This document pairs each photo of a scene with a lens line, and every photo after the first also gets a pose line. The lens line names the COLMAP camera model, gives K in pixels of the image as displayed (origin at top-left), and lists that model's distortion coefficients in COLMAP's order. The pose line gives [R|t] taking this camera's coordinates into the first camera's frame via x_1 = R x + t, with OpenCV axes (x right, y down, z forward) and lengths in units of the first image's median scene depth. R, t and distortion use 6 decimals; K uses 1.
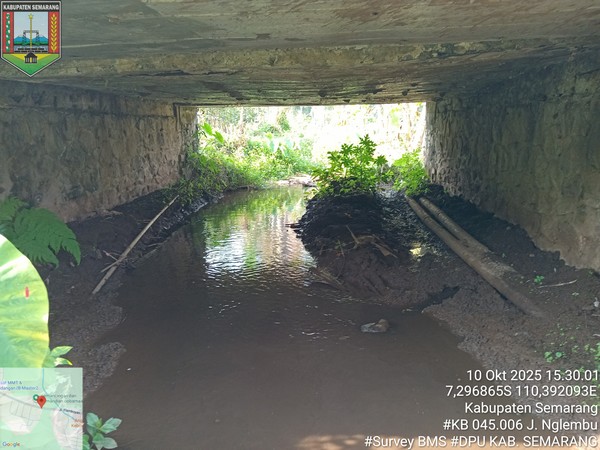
lens RADIAL K [[433.5, 0, 298.4], [0, 433.5, 227.6], [0, 0, 1]] dist [0.089172, -0.175867]
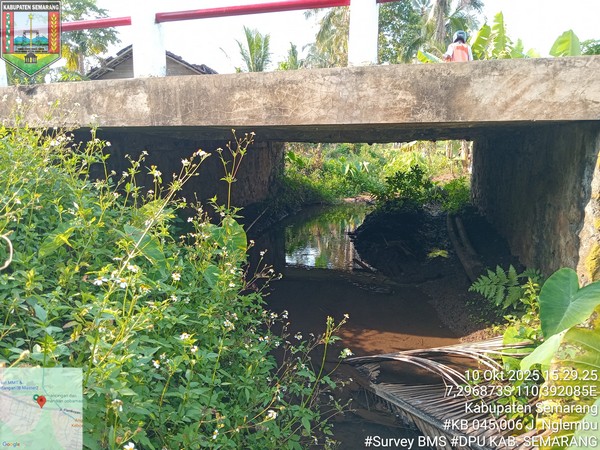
lens RADIAL K [[433.5, 0, 298.4], [0, 433.5, 227.6], [0, 0, 1]] dist [0.089172, -0.175867]
pose [[0.983267, 0.047335, -0.175913, 0.047872], [-0.052921, 0.998228, -0.027197, 0.016711], [0.174314, 0.036052, 0.984030, -0.256789]]
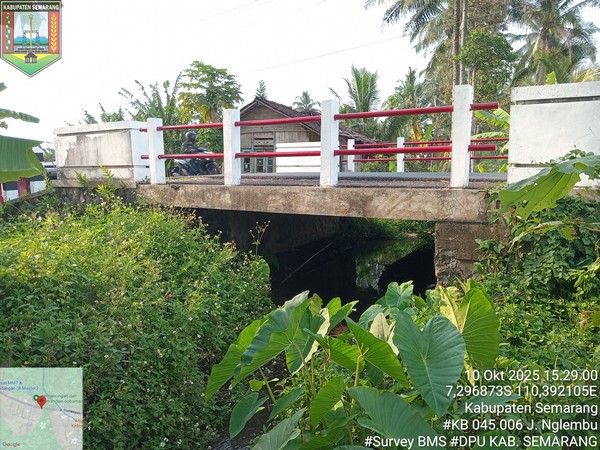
lens RADIAL K [[433.5, 0, 298.4], [0, 433.5, 227.6], [0, 0, 1]] dist [0.089172, -0.175867]
pose [[0.899671, 0.065931, -0.431562, 0.305200], [-0.098302, 0.993738, -0.053112, -0.020457], [0.425358, 0.090207, 0.900518, -0.558935]]
